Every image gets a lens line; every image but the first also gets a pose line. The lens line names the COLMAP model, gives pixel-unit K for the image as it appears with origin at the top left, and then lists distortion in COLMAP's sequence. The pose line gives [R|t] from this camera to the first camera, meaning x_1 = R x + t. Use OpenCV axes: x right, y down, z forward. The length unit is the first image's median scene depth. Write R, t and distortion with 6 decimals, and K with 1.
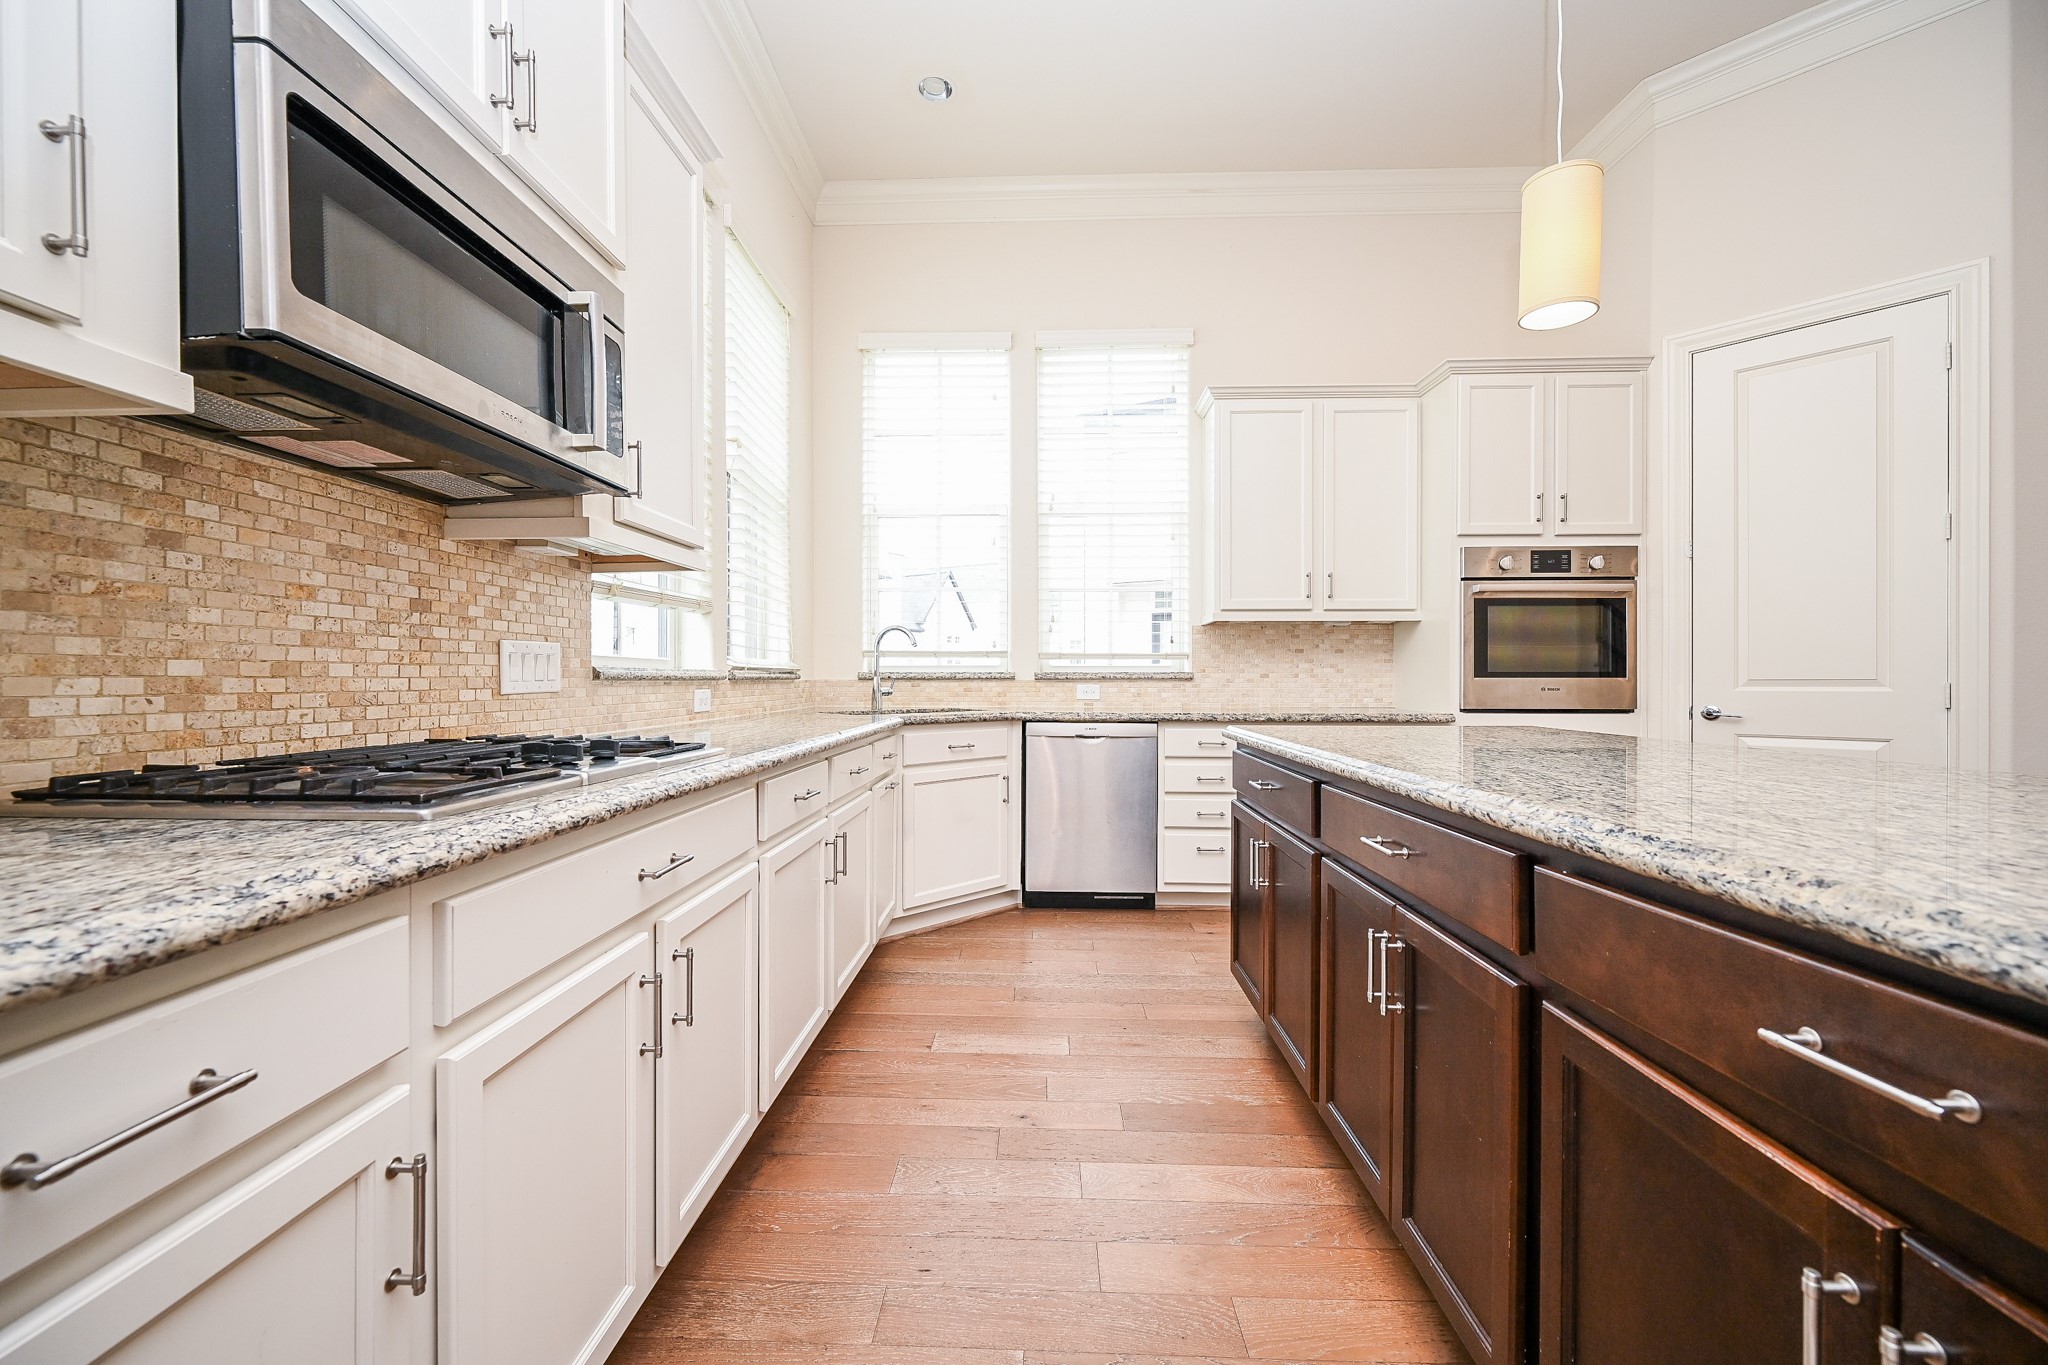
lens RADIAL K [[803.0, 0, 1014.7], [0, 803.0, 683.4], [0, 0, 1]] dist [-0.001401, 0.000437]
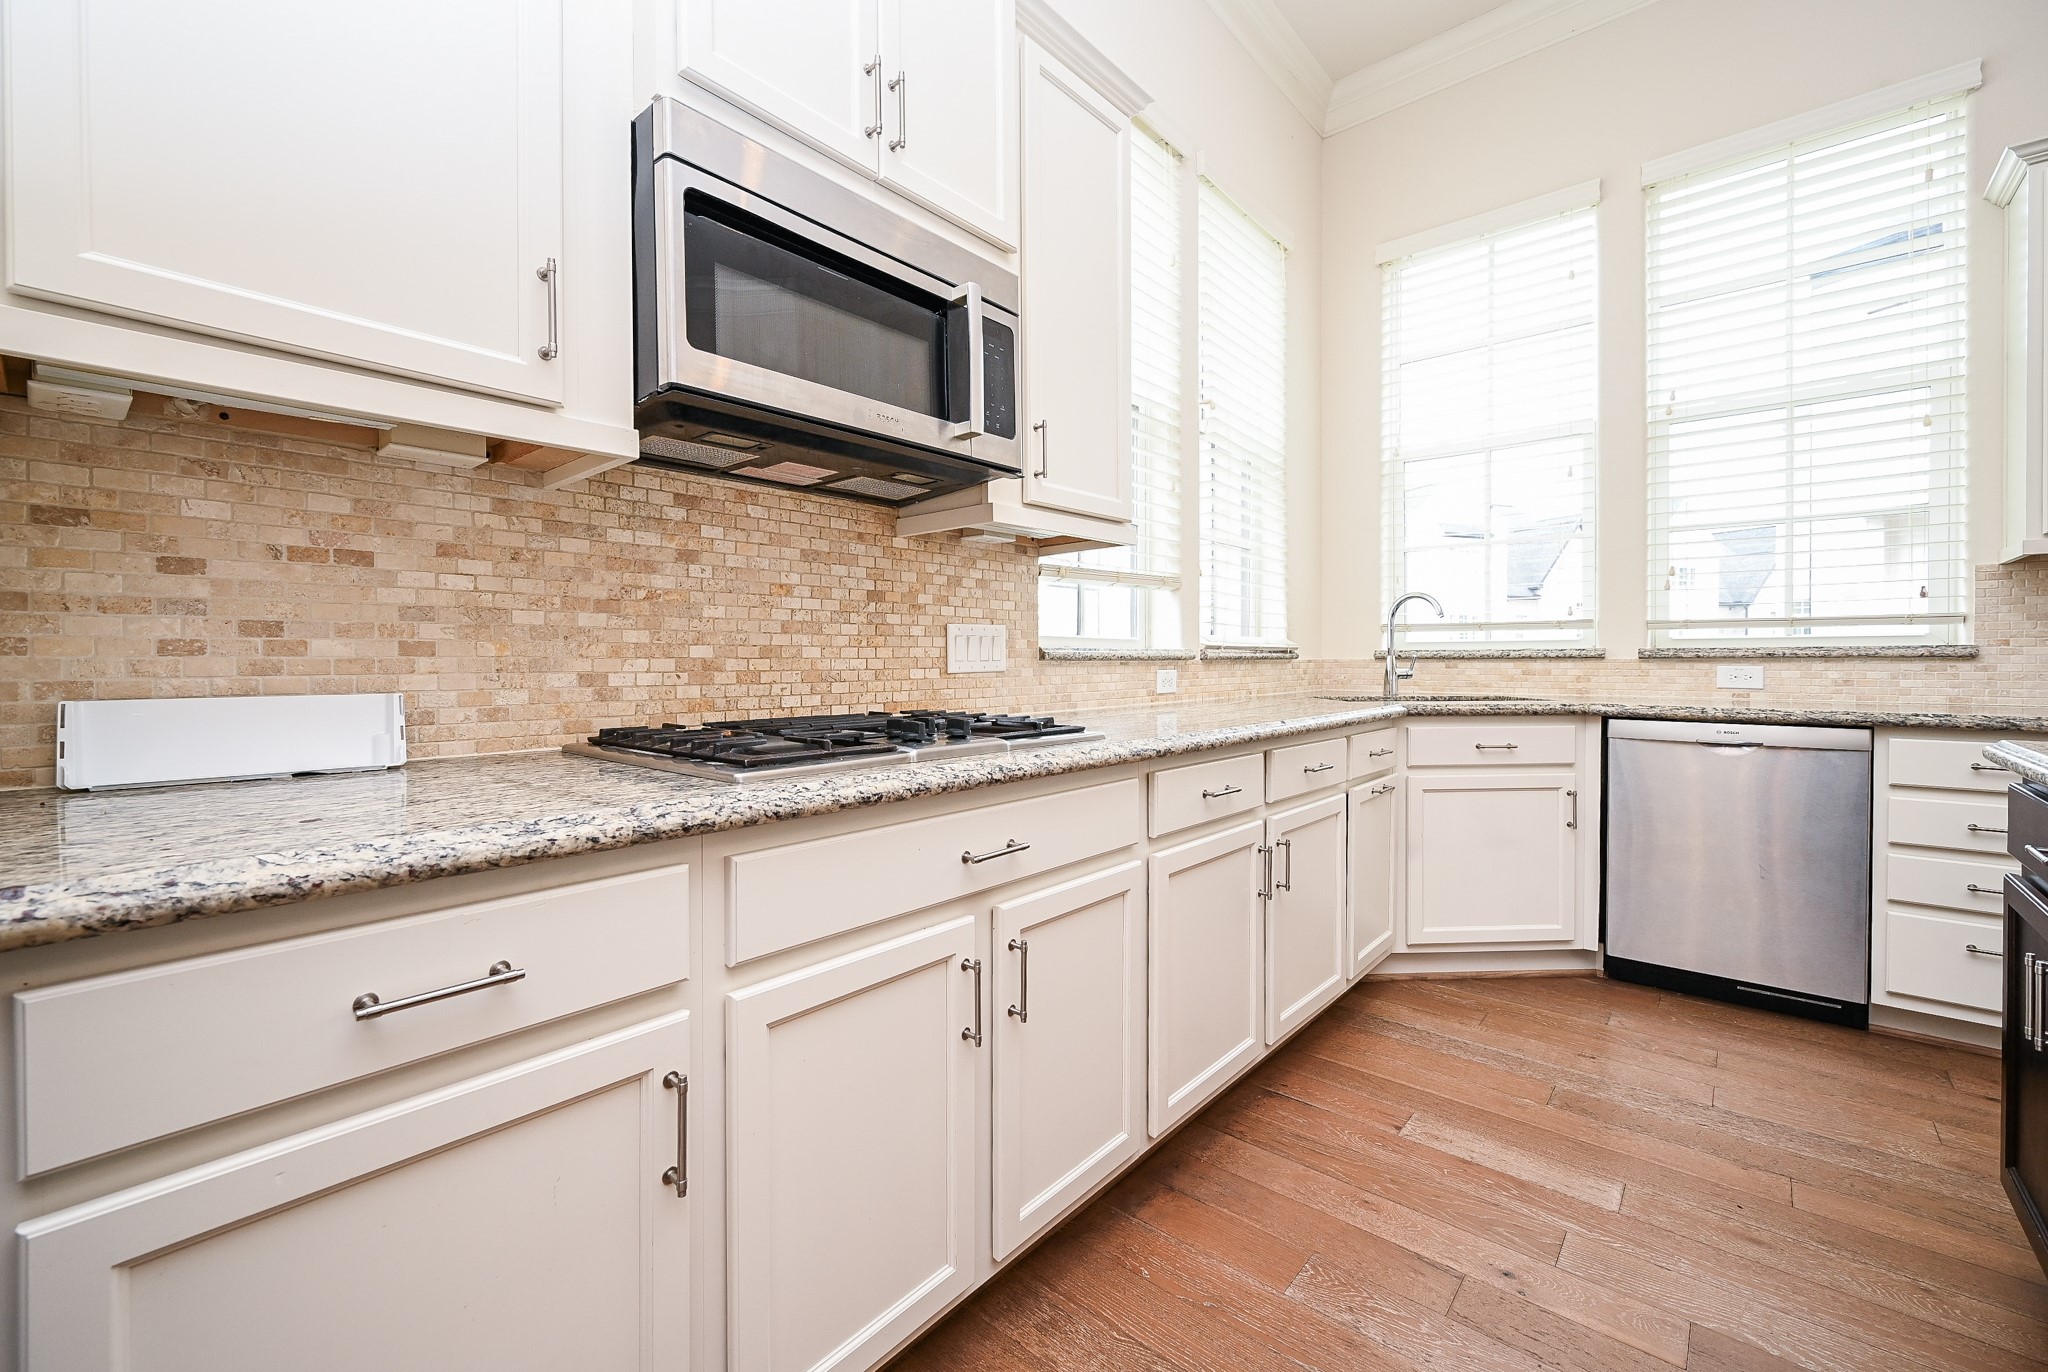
lens RADIAL K [[846.2, 0, 994.5], [0, 846.2, 666.7], [0, 0, 1]] dist [-0.000624, -0.000245]
pose [[0.767532, 0.003340, -0.641002, 0.149778], [-0.001018, 0.999992, 0.003992, -0.000166], [0.641010, -0.002412, 0.767529, 0.145170]]
